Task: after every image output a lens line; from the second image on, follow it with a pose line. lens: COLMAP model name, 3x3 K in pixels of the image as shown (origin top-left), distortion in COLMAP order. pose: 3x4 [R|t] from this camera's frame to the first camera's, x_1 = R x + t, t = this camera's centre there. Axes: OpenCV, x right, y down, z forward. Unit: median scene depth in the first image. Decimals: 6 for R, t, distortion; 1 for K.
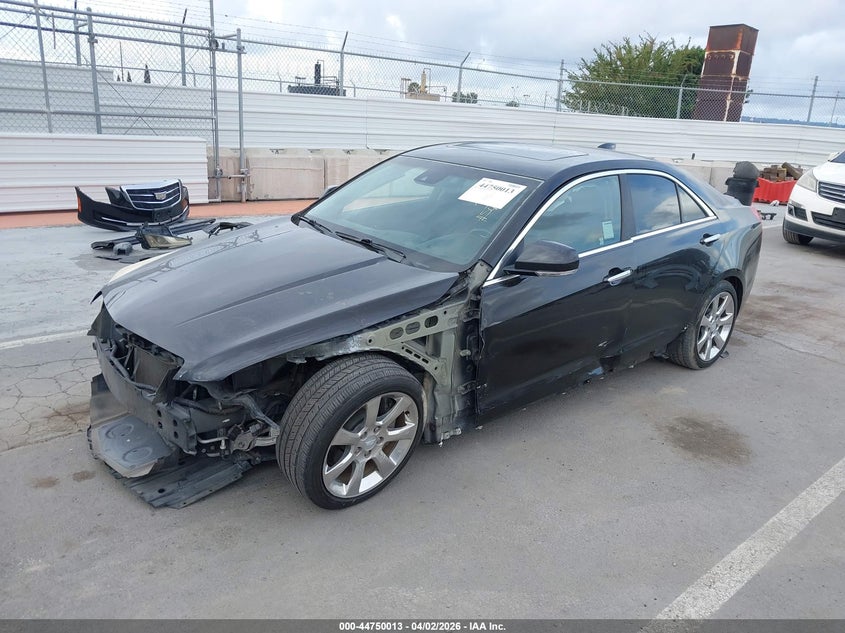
lens RADIAL K [[640.0, 0, 418.0], [0, 640.0, 315.9], [0, 0, 1]] dist [-0.005468, 0.007791]
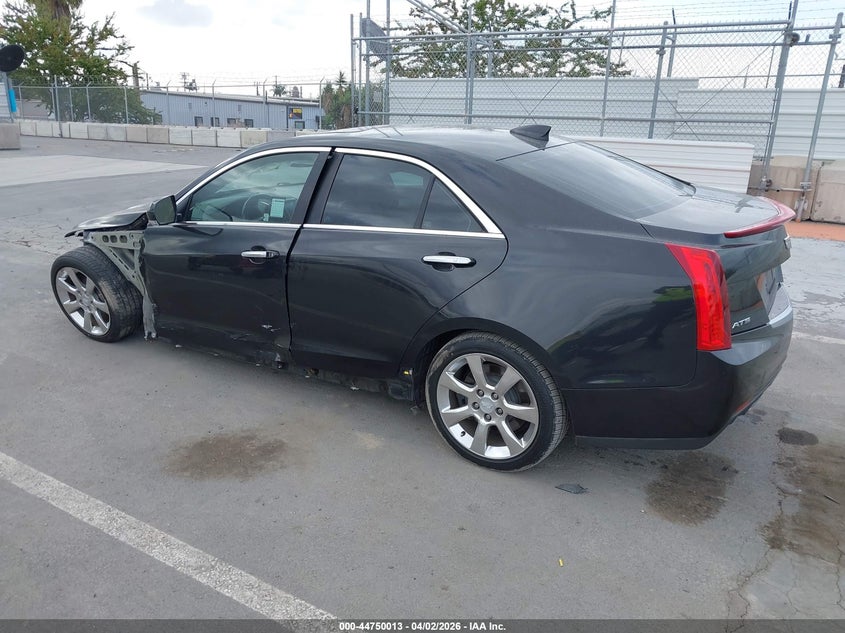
lens RADIAL K [[640.0, 0, 418.0], [0, 640.0, 315.9], [0, 0, 1]] dist [-0.005468, 0.007791]
pose [[0.334769, 0.250974, -0.908263, 0.426596], [-0.277847, 0.947316, 0.159356, -0.064400], [0.900406, 0.199011, 0.386864, 0.290018]]
